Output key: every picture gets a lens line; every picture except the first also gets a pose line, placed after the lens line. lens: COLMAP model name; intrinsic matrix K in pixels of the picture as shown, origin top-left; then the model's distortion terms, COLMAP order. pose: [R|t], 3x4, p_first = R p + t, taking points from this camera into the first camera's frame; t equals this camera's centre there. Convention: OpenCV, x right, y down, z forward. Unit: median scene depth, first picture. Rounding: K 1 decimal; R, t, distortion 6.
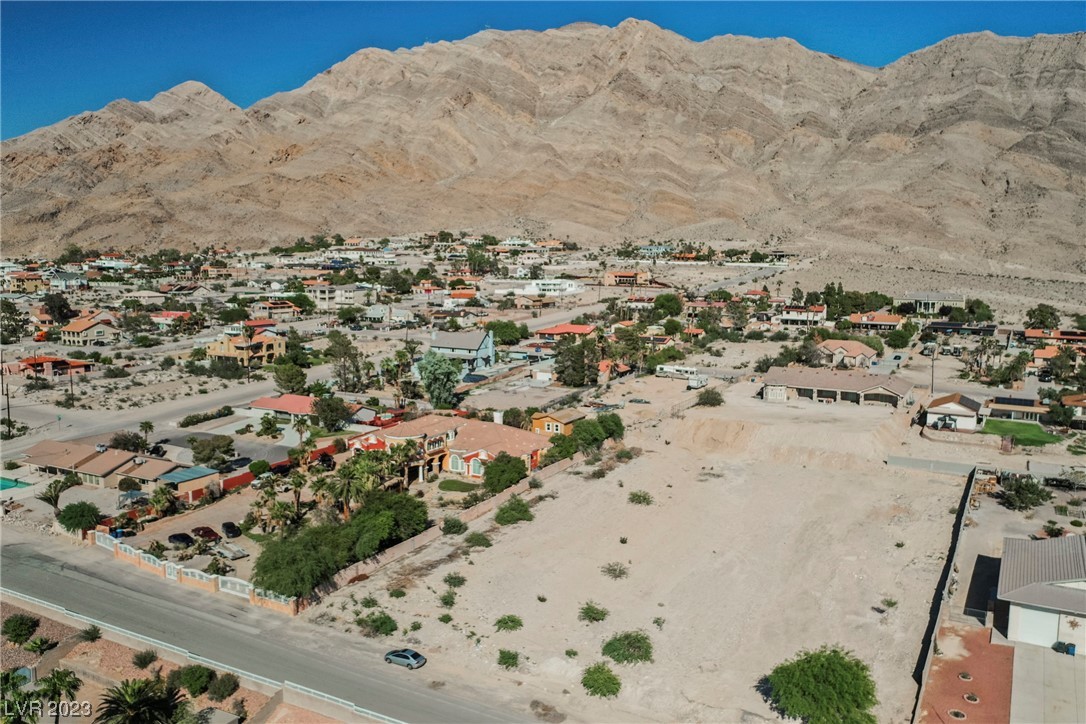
lens RADIAL K [[863.0, 0, 543.8], [0, 863.0, 357.9], [0, 0, 1]] dist [-0.000257, 0.007027]
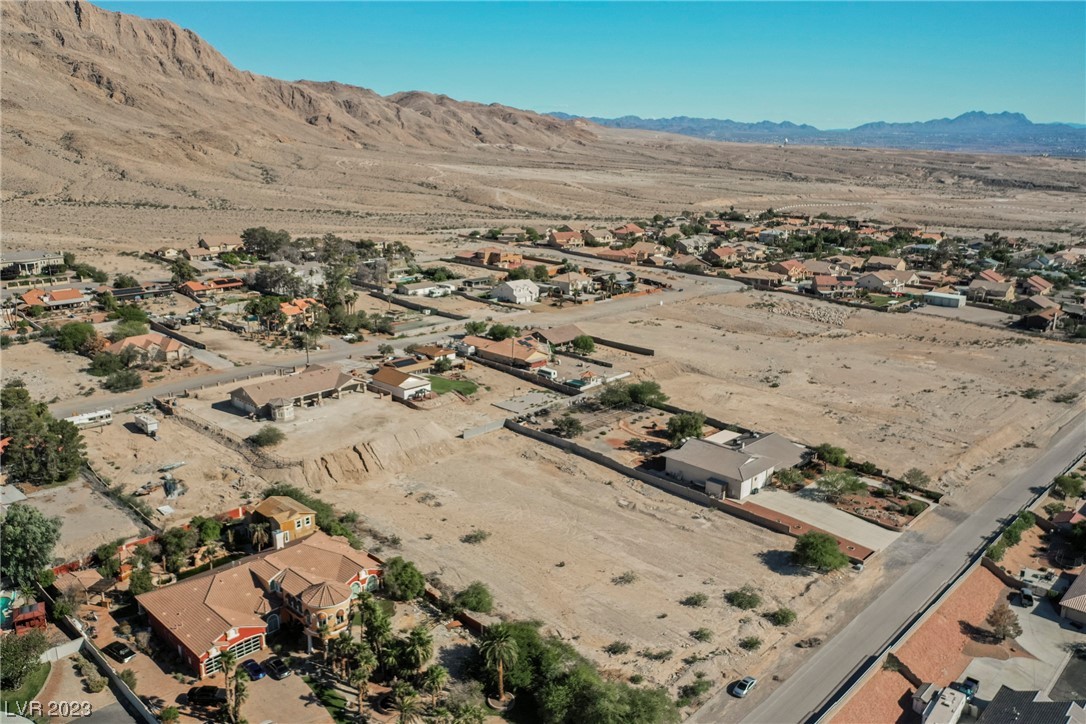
lens RADIAL K [[863.0, 0, 543.8], [0, 863.0, 357.9], [0, 0, 1]] dist [-0.000257, 0.007027]
pose [[0.251919, -0.251533, 0.934488, -0.130271], [0.112087, 0.966716, 0.229991, -0.047978], [-0.961235, 0.046804, 0.271728, 0.084430]]
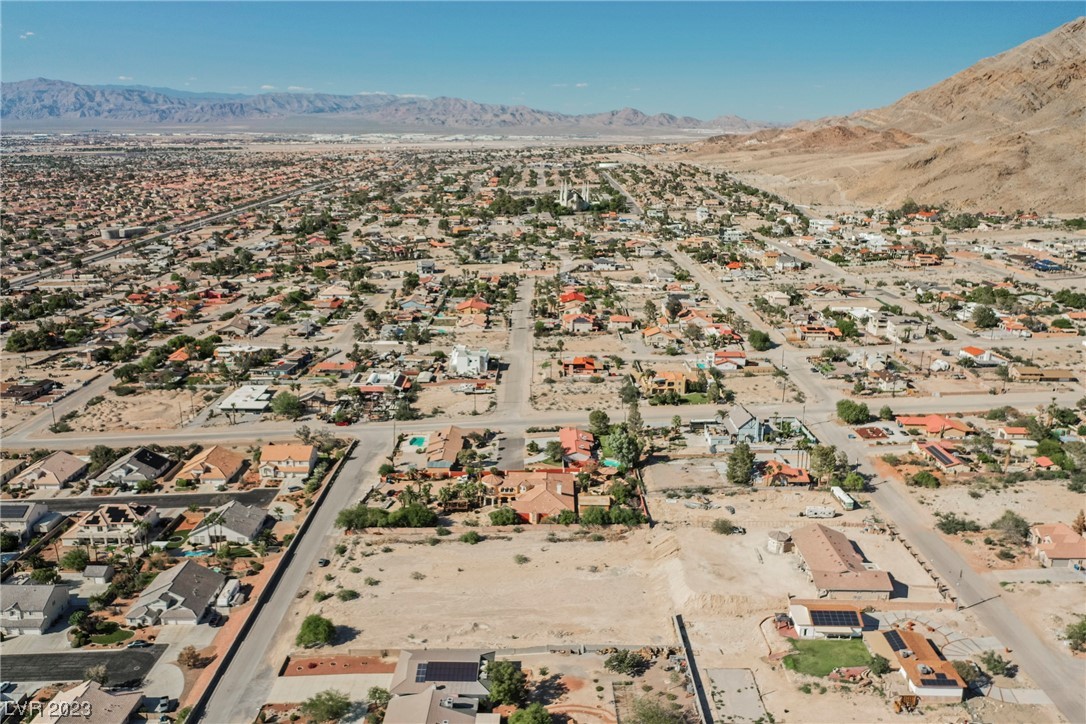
lens RADIAL K [[863.0, 0, 543.8], [0, 863.0, 357.9], [0, 0, 1]] dist [-0.000257, 0.007027]
pose [[0.480261, 0.219713, -0.849162, 0.229307], [-0.110661, 0.975561, 0.189831, -0.086914], [0.870117, 0.002801, 0.492838, 0.021264]]
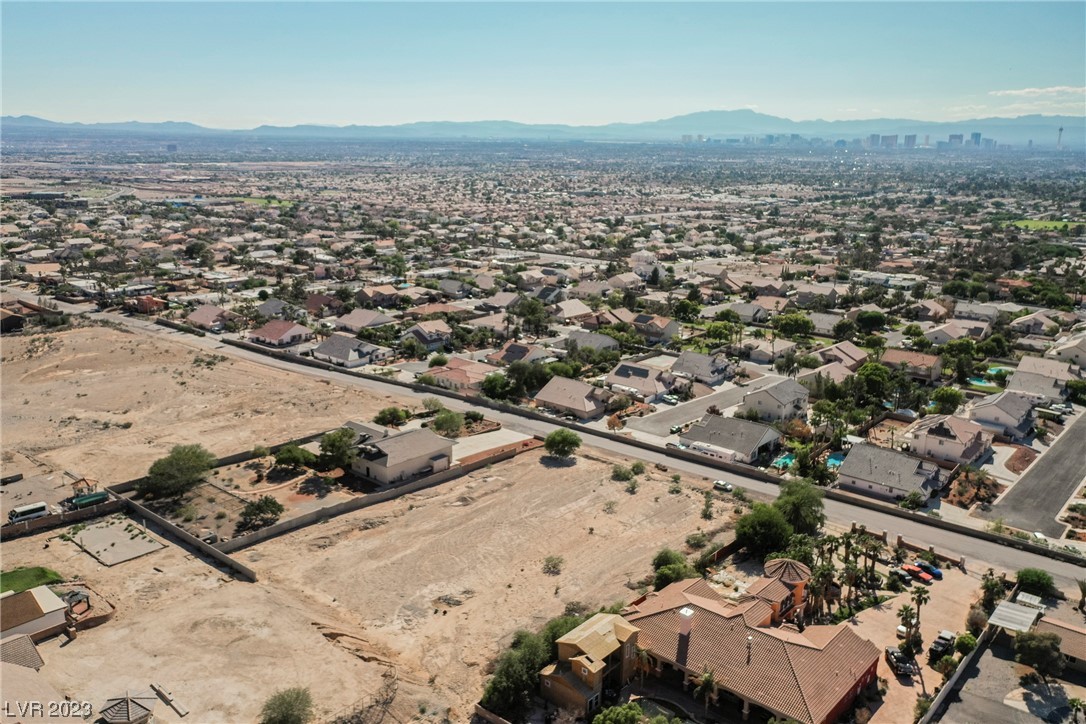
lens RADIAL K [[863.0, 0, 543.8], [0, 863.0, 357.9], [0, 0, 1]] dist [-0.000257, 0.007027]
pose [[-0.979458, -0.071412, 0.188579, -0.009790], [0.001221, 0.933073, 0.359684, -0.070681], [-0.201644, 0.352526, -0.913819, 0.279609]]
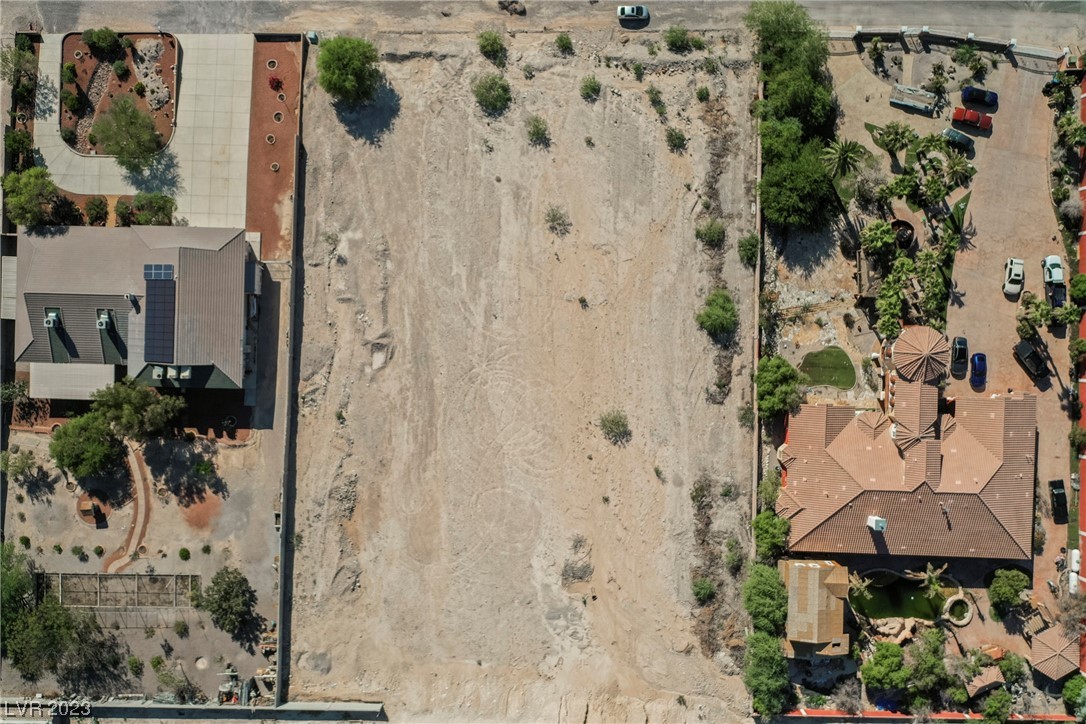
lens RADIAL K [[863.0, 0, 543.8], [0, 863.0, 357.9], [0, 0, 1]] dist [-0.000257, 0.007027]
pose [[-0.883295, 0.468536, 0.016249, 0.018646], [-0.042627, -0.114781, 0.992476, -0.100522], [0.466875, 0.875956, 0.121358, 0.116071]]
